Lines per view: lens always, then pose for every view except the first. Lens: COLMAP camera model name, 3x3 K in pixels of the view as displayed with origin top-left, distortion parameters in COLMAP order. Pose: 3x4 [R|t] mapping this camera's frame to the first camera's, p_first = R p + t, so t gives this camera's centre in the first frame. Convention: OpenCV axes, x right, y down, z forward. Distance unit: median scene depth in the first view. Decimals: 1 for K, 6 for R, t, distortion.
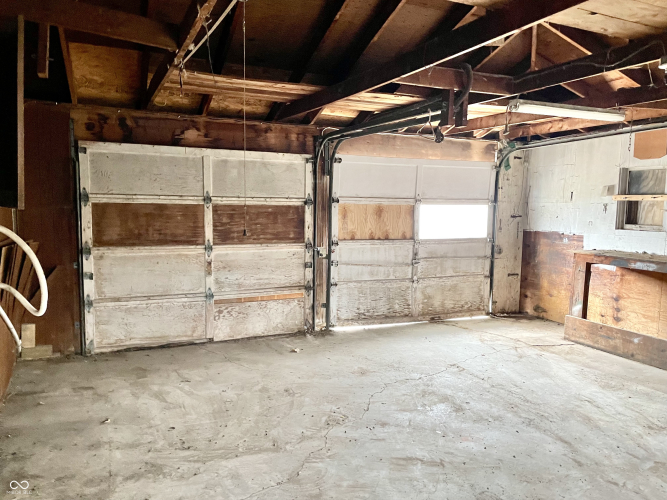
lens RADIAL K [[505.4, 0, 330.8], [0, 505.4, 248.5], [0, 0, 1]] dist [0.045206, -0.029800]
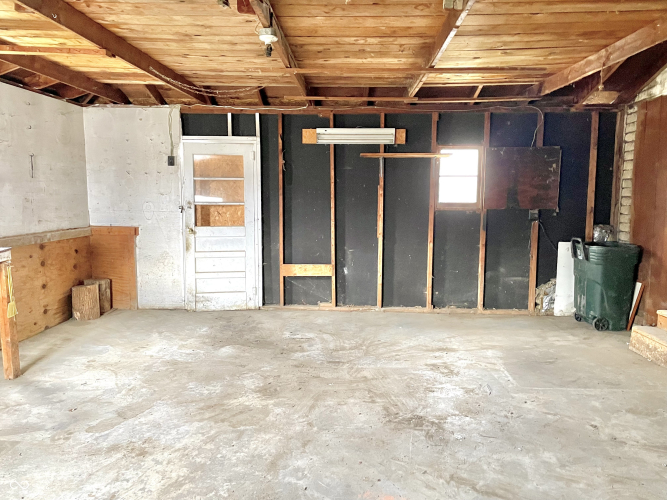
lens RADIAL K [[505.4, 0, 339.1], [0, 505.4, 249.7], [0, 0, 1]] dist [0.045206, -0.029800]
pose [[-0.900518, -0.072192, 0.428784, 0.027762], [0.022517, 0.977055, 0.211793, -0.070285], [-0.434235, 0.200378, -0.878230, 0.946378]]
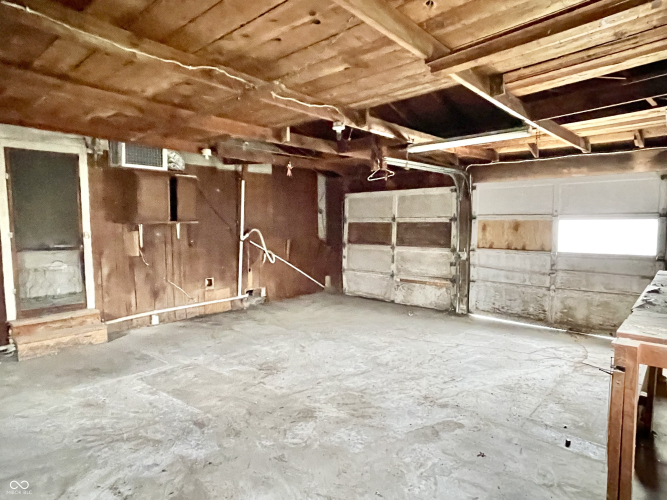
lens RADIAL K [[394.6, 0, 333.2], [0, 394.6, 252.5], [0, 0, 1]] dist [-0.018339, -0.002478]
pose [[0.404067, 0.048618, -0.913437, 0.861936], [-0.081906, 0.996498, 0.016807, 0.009741], [0.911055, 0.068025, 0.406634, 0.258454]]
